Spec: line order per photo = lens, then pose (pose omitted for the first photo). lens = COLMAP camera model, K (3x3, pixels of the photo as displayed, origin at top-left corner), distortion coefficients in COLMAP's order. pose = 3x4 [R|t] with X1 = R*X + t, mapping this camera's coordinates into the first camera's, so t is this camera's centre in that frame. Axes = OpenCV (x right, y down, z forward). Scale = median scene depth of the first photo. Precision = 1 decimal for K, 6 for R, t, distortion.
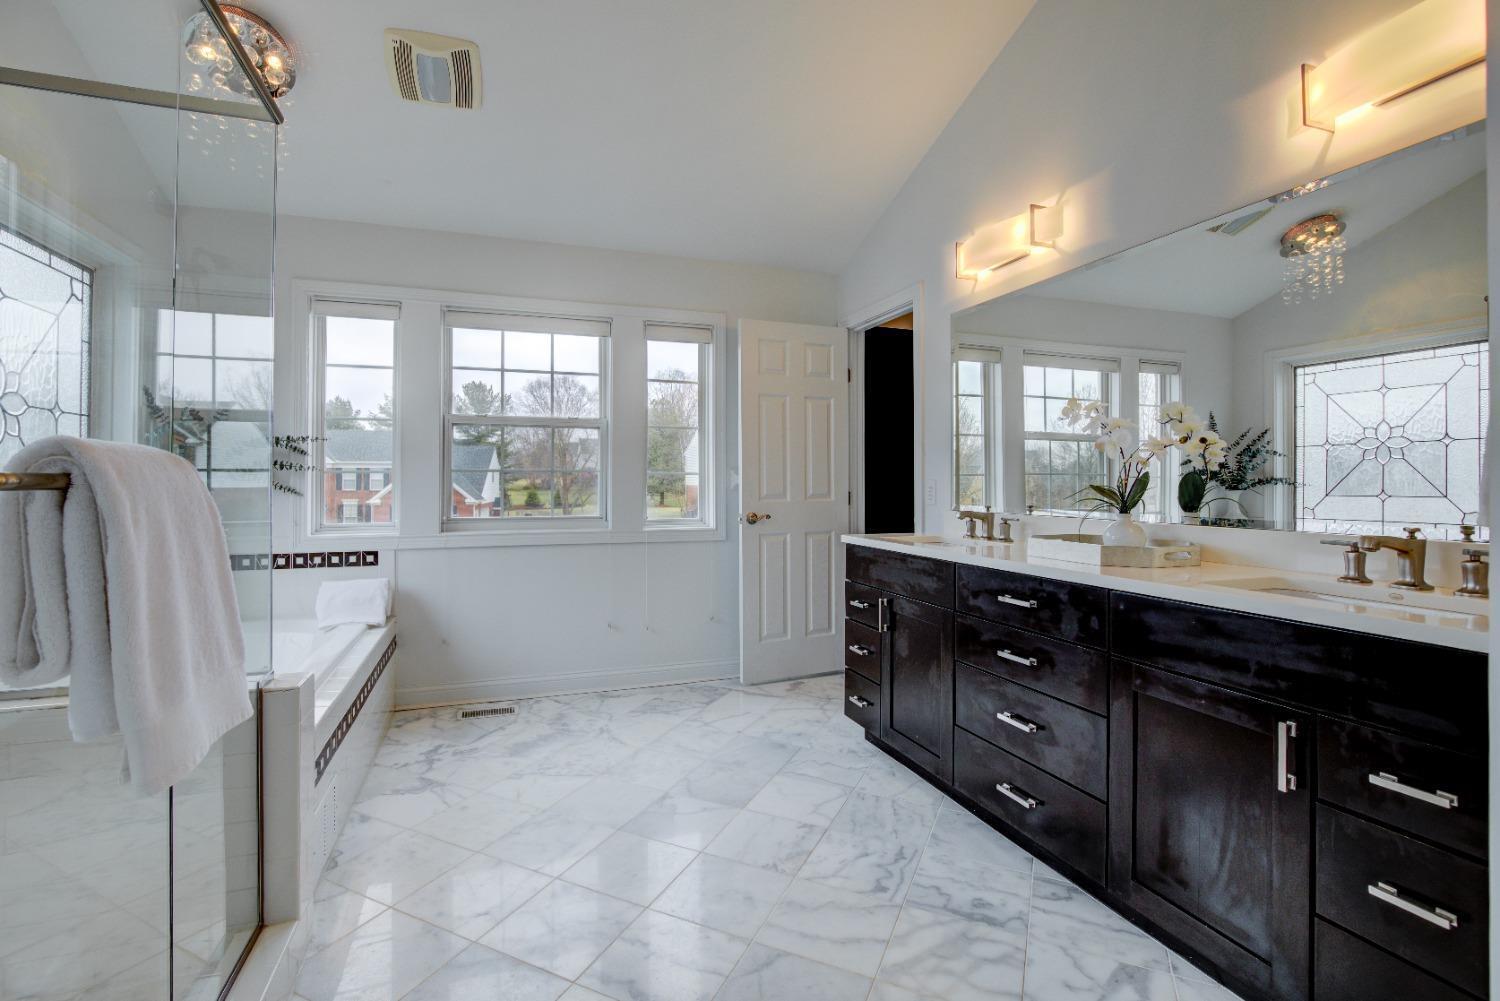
lens RADIAL K [[689.5, 0, 742.7], [0, 689.5, 488.6], [0, 0, 1]] dist [-0.002246, -0.000257]
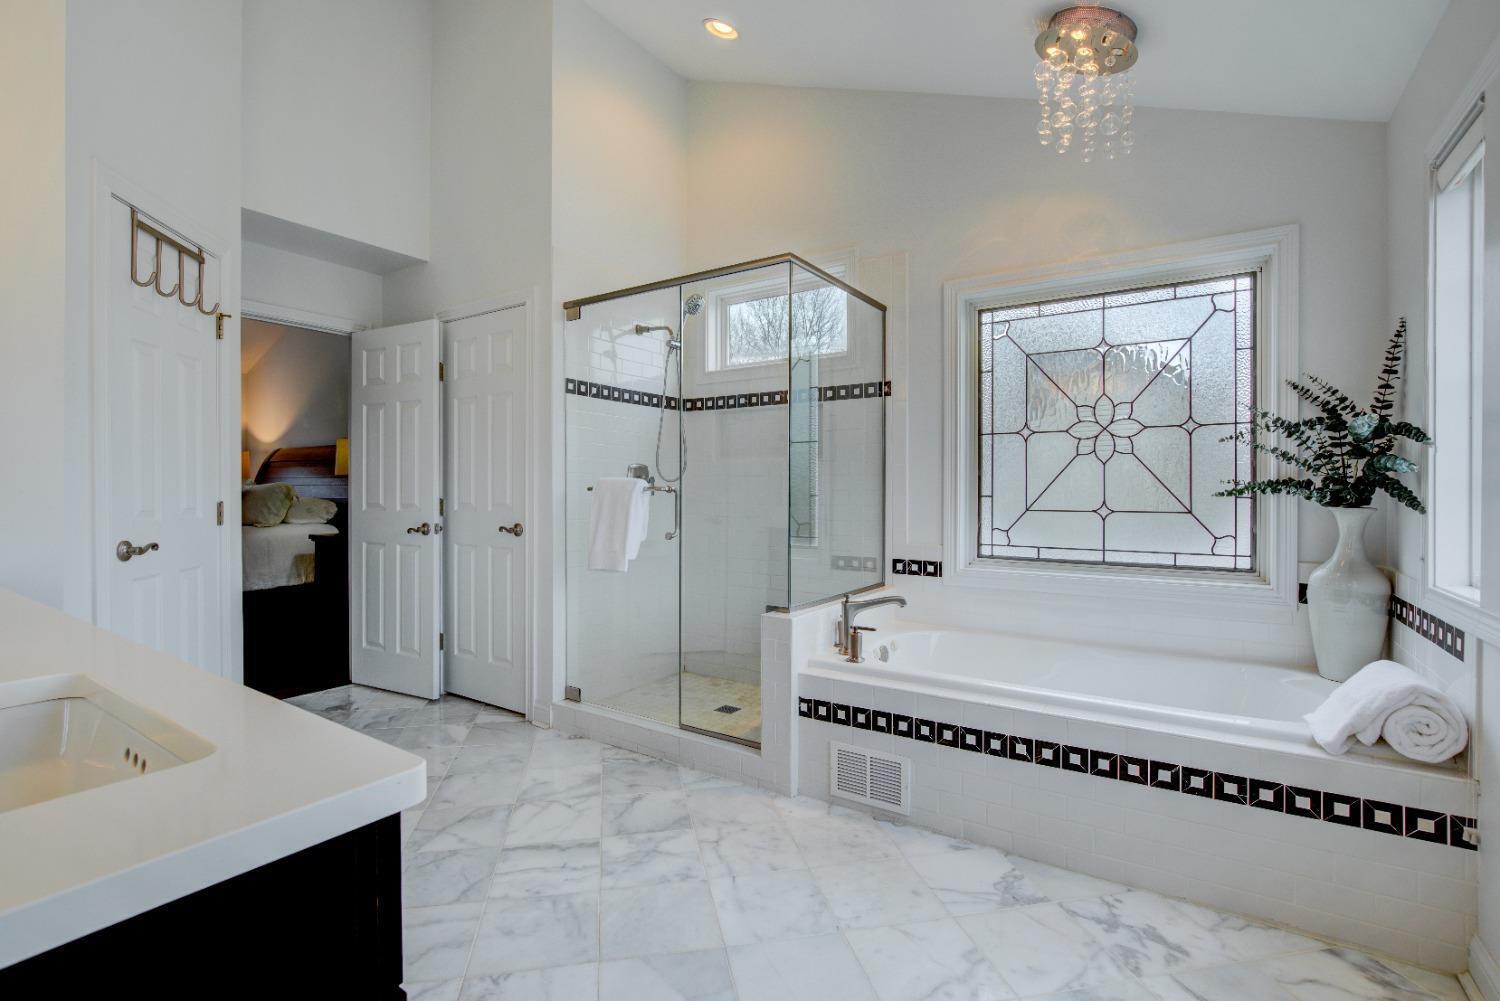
lens RADIAL K [[689.5, 0, 736.5], [0, 689.5, 491.6], [0, 0, 1]] dist [-0.002246, -0.000257]
pose [[-0.815505, 0.004051, -0.578736, 0.204894], [-0.002416, 0.999943, 0.010403, -0.014270], [0.578745, 0.009882, -0.815449, 1.341473]]
